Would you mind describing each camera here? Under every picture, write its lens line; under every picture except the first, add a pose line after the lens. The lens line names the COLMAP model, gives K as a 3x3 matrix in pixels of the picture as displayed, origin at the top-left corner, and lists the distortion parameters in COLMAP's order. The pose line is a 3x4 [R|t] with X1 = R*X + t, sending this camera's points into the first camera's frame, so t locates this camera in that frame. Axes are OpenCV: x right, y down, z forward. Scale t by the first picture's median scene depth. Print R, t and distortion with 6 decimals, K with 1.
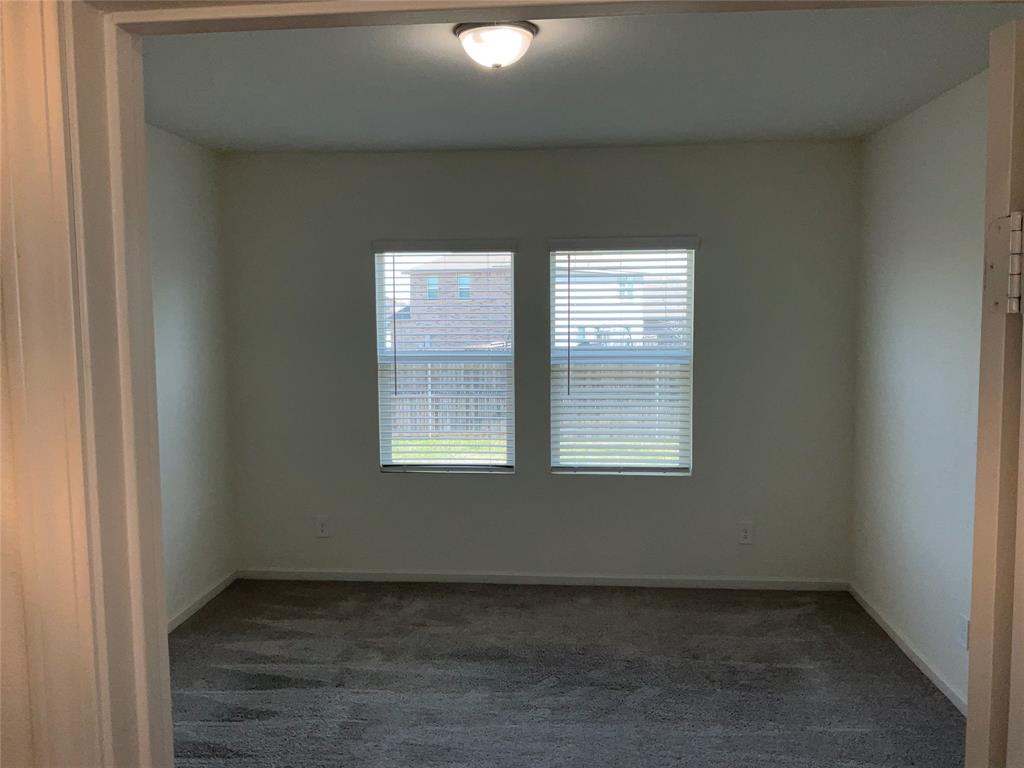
lens RADIAL K [[879.8, 0, 512.0], [0, 879.8, 384.0], [0, 0, 1]] dist [0.077168, -0.105641]
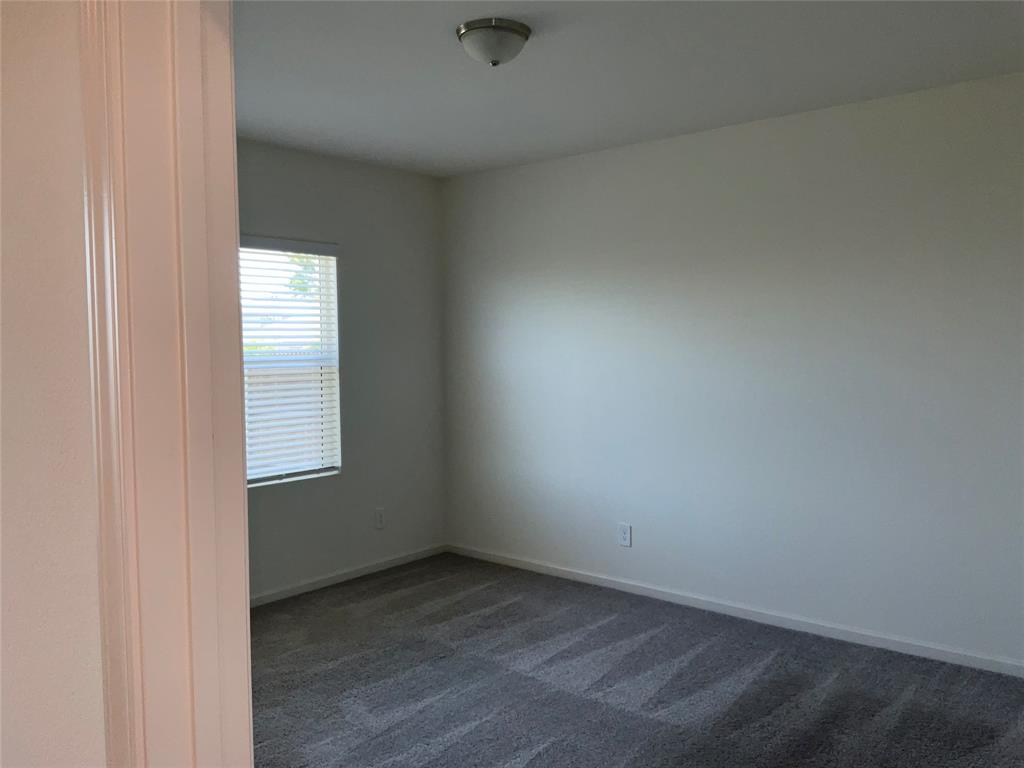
lens RADIAL K [[879.8, 0, 512.0], [0, 879.8, 384.0], [0, 0, 1]] dist [0.077168, -0.105641]
pose [[0.574350, -0.051090, 0.817014, -0.526759], [0.083562, 0.996496, 0.003570, 0.012537], [-0.814334, 0.066221, 0.576606, 0.226845]]
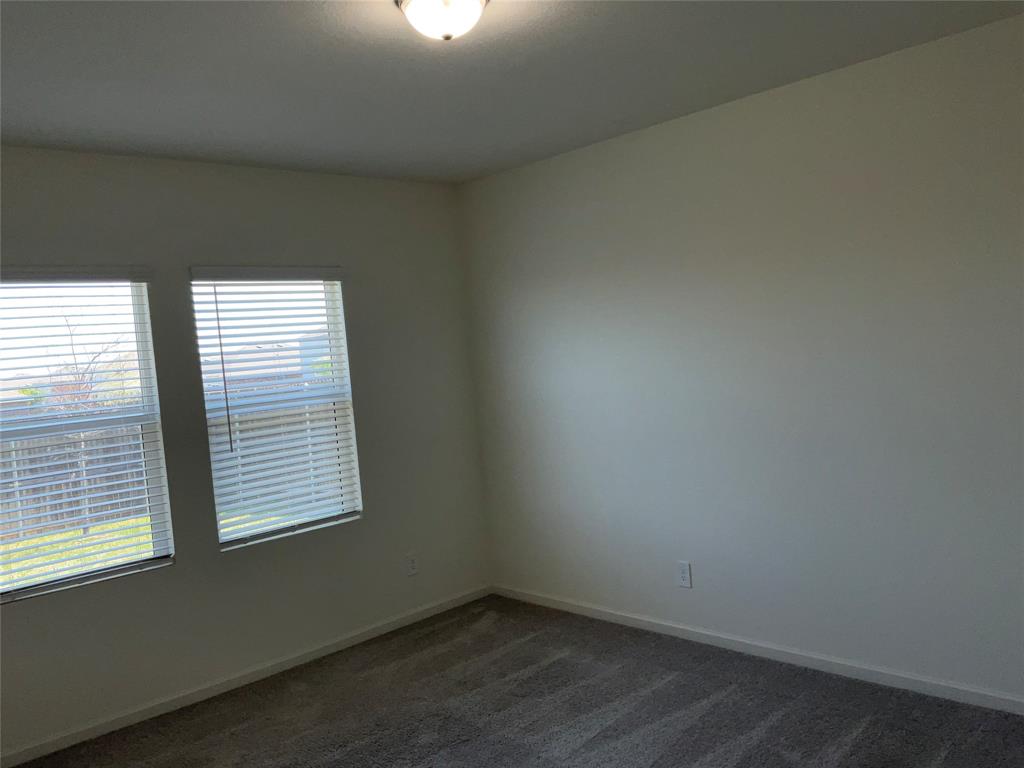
lens RADIAL K [[879.8, 0, 512.0], [0, 879.8, 384.0], [0, 0, 1]] dist [0.077168, -0.105641]
pose [[0.642568, -0.082826, 0.761739, -0.401211], [0.147396, 0.988935, -0.016807, 0.001729], [-0.751918, 0.123077, 0.647666, 0.250863]]
